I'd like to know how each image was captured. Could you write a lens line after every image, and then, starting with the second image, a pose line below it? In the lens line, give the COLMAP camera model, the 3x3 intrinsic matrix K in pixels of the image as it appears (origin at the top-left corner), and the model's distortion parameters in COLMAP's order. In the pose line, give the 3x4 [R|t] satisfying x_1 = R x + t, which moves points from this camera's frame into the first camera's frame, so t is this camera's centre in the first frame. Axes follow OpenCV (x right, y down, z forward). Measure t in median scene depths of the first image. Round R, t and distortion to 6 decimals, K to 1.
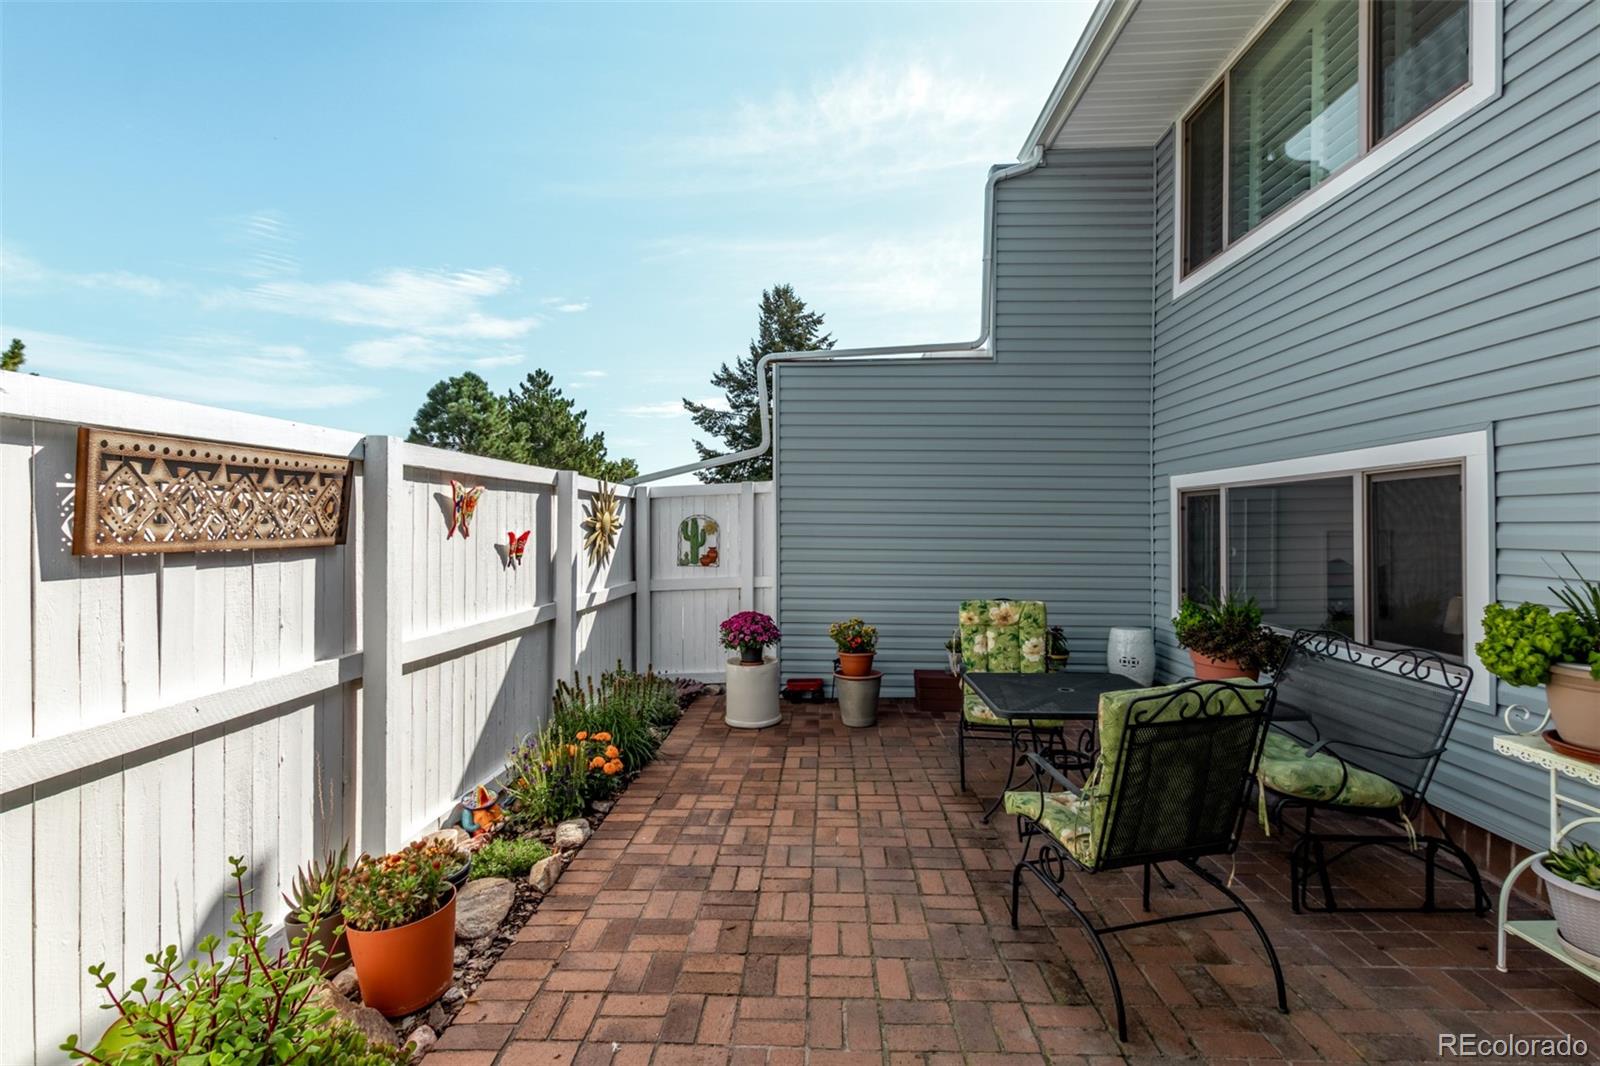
lens RADIAL K [[726.8, 0, 790.3], [0, 726.8, 527.2], [0, 0, 1]] dist [0.002366, 0.000002]
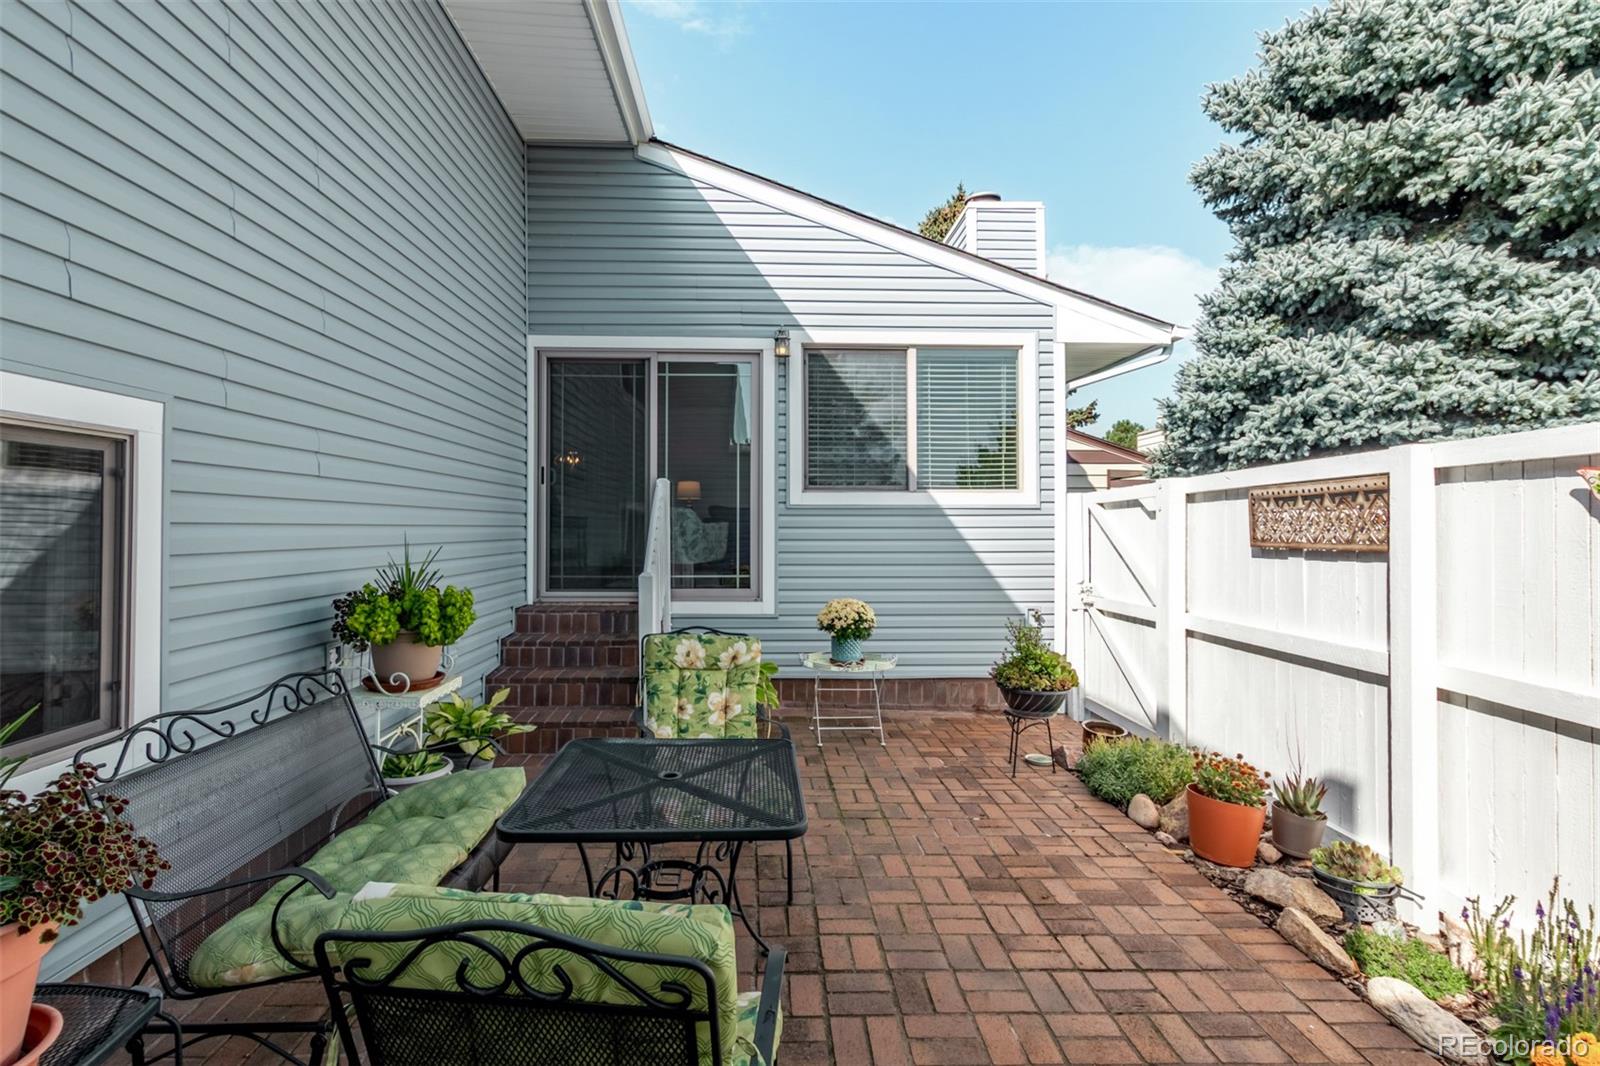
lens RADIAL K [[726.8, 0, 790.3], [0, 726.8, 527.2], [0, 0, 1]] dist [0.002366, 0.000002]
pose [[-0.995688, -0.006989, -0.092505, 0.426287], [-0.007071, 0.999975, 0.000557, -0.007900], [0.092499, 0.001209, -0.995712, 2.149503]]
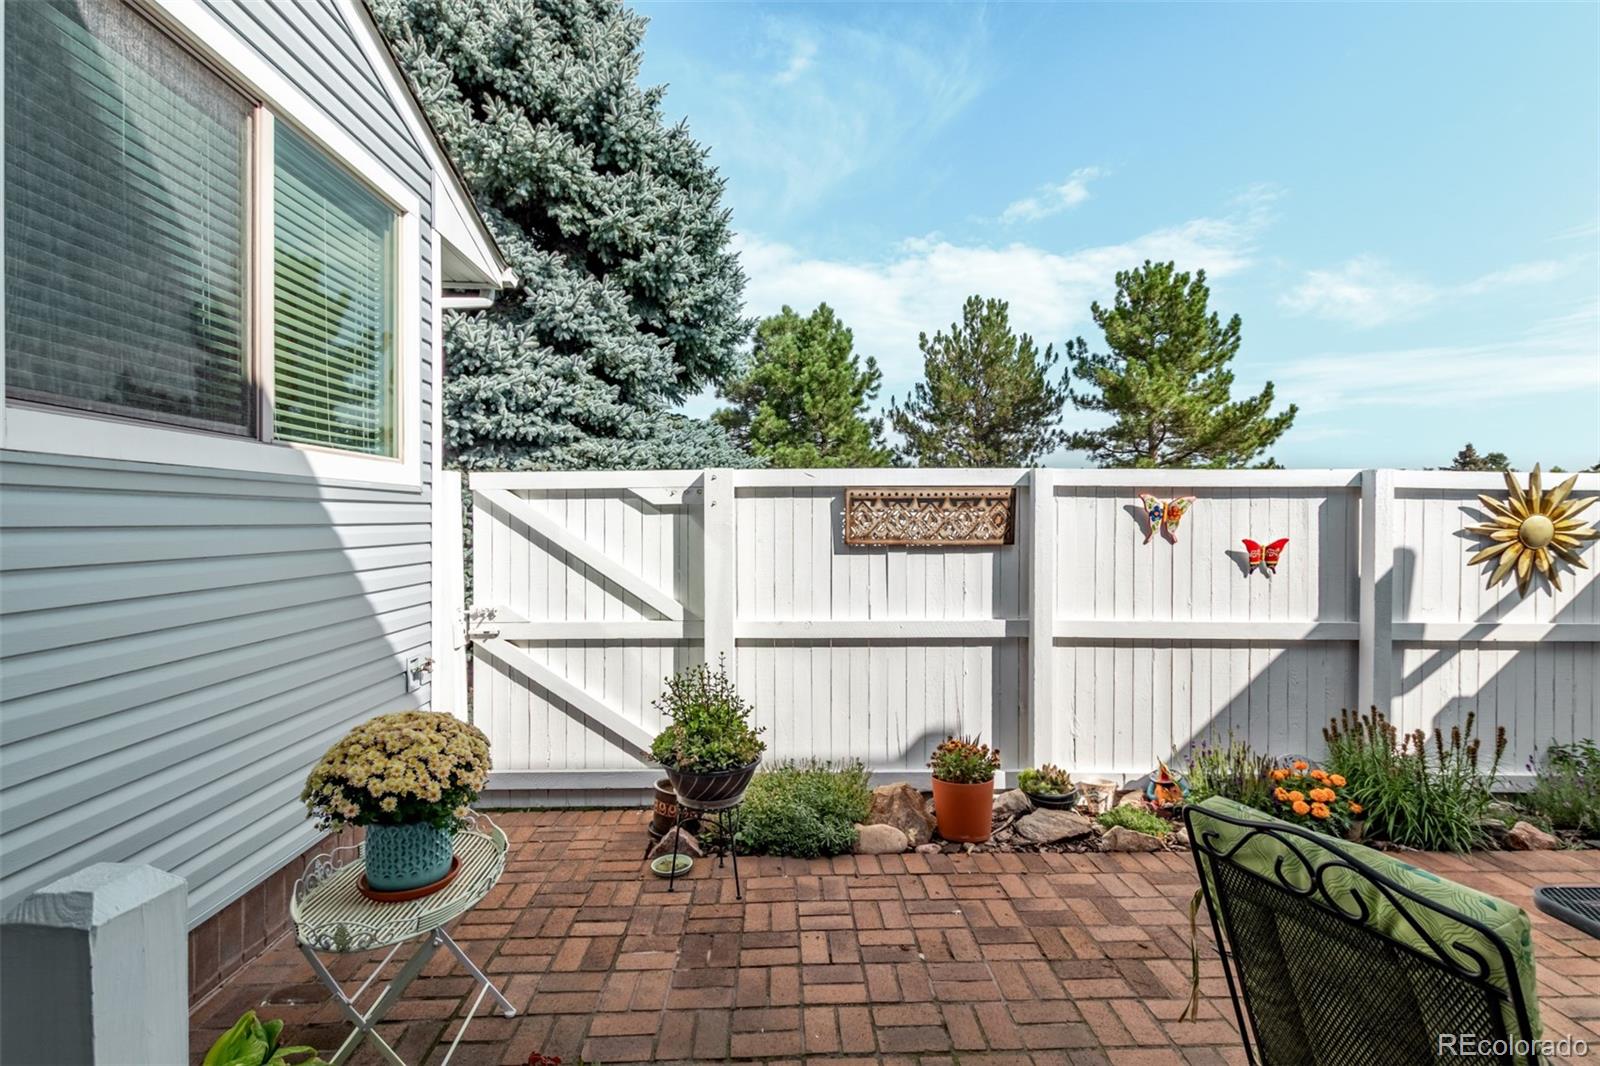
lens RADIAL K [[726.8, 0, 790.3], [0, 726.8, 527.2], [0, 0, 1]] dist [0.002366, 0.000002]
pose [[0.074306, 0.004274, -0.997226, 0.896753], [-0.006691, 0.999970, 0.003787, -0.015259], [0.997213, 0.006391, 0.074333, 0.467571]]
